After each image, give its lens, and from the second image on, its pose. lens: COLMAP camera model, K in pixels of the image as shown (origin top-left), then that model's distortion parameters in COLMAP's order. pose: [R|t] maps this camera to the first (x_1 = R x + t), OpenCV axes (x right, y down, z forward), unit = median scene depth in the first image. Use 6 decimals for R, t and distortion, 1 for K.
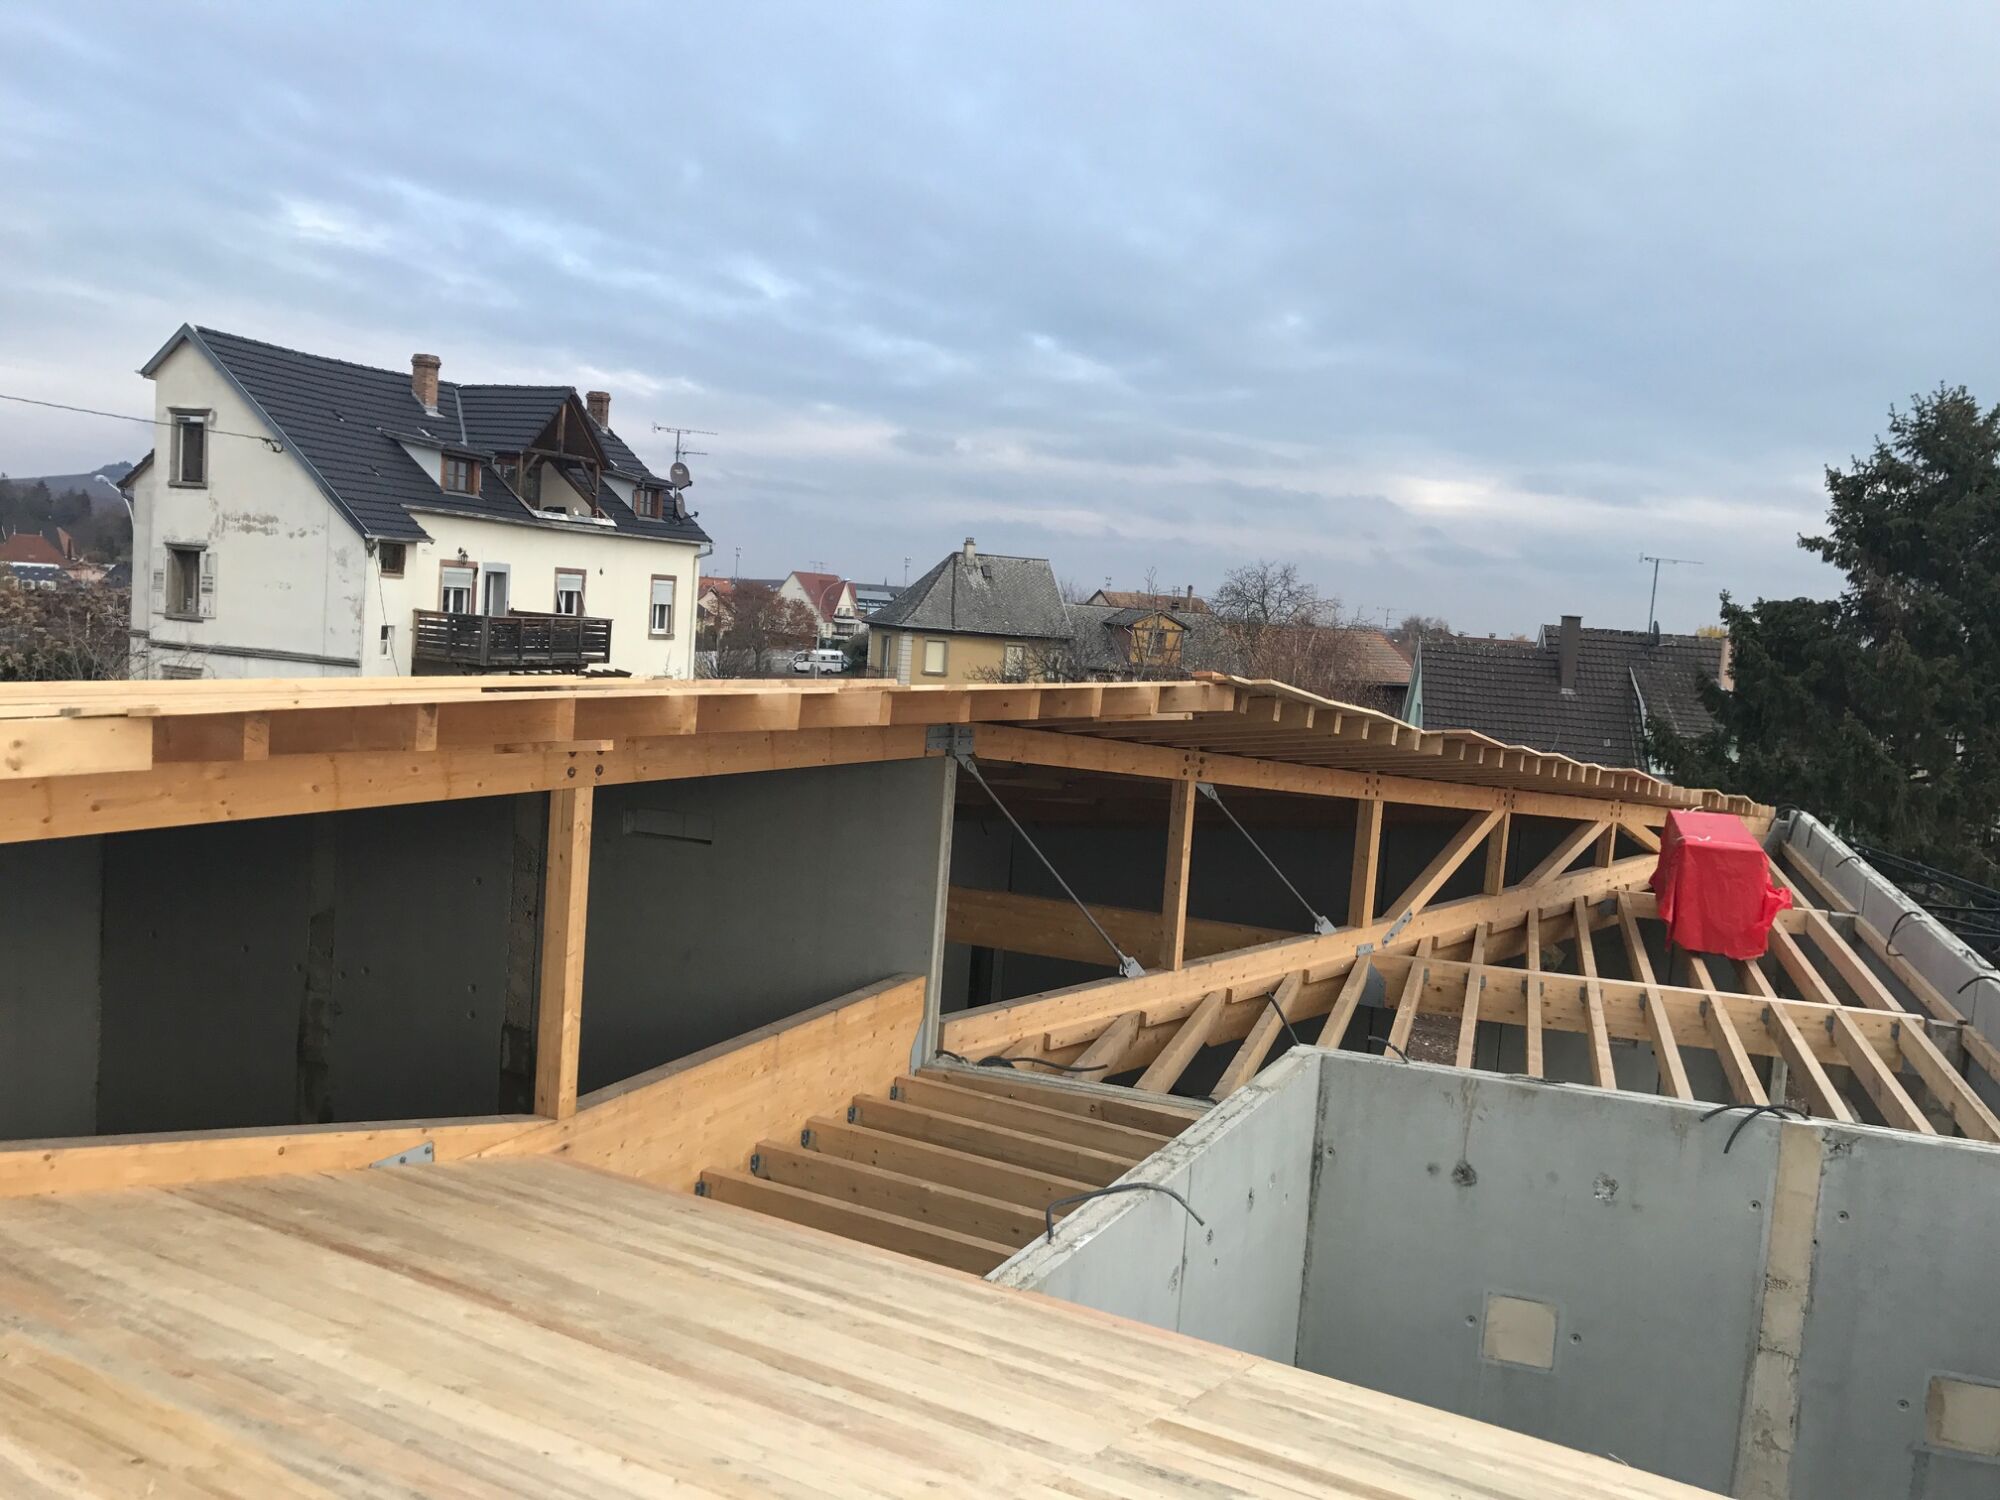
lens RADIAL K [[1608.0, 0, 1000.0], [0, 1608.0, 750.0], [0, 0, 1]] dist [0.077949, -0.143846]
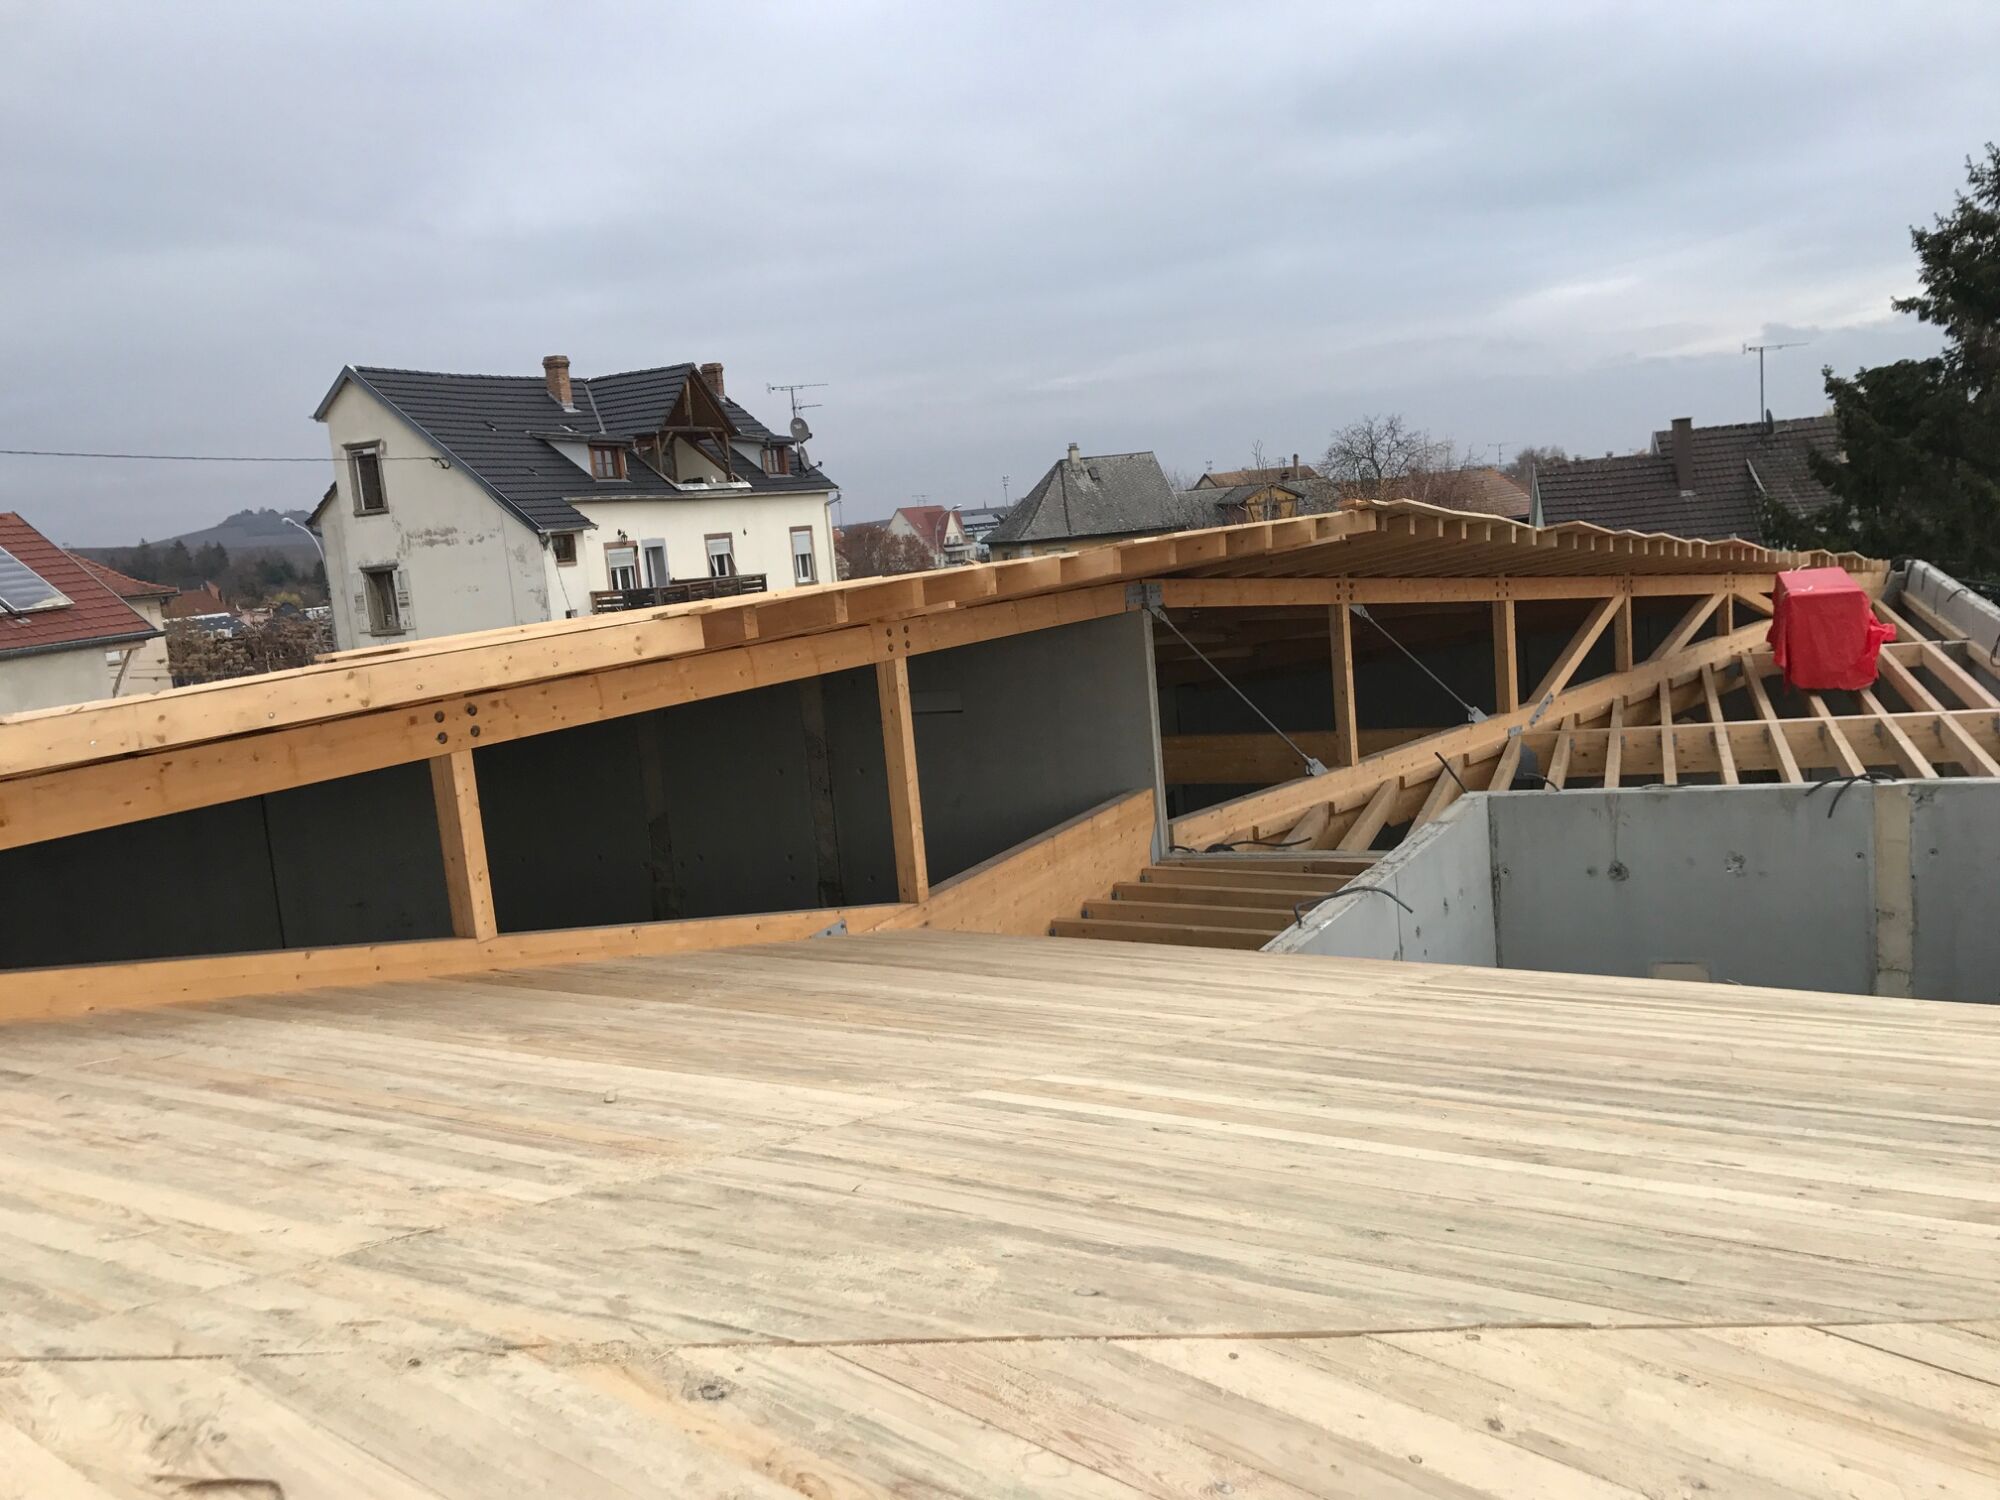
lens RADIAL K [[1625.0, 0, 964.1], [0, 1625.0, 768.9], [0, 0, 1]] dist [0.011070, -0.001933]
pose [[0.983552, -0.147927, -0.103649, -0.031106], [0.153957, 0.986667, 0.052777, 0.020597], [0.094459, -0.067866, 0.993213, -0.135441]]
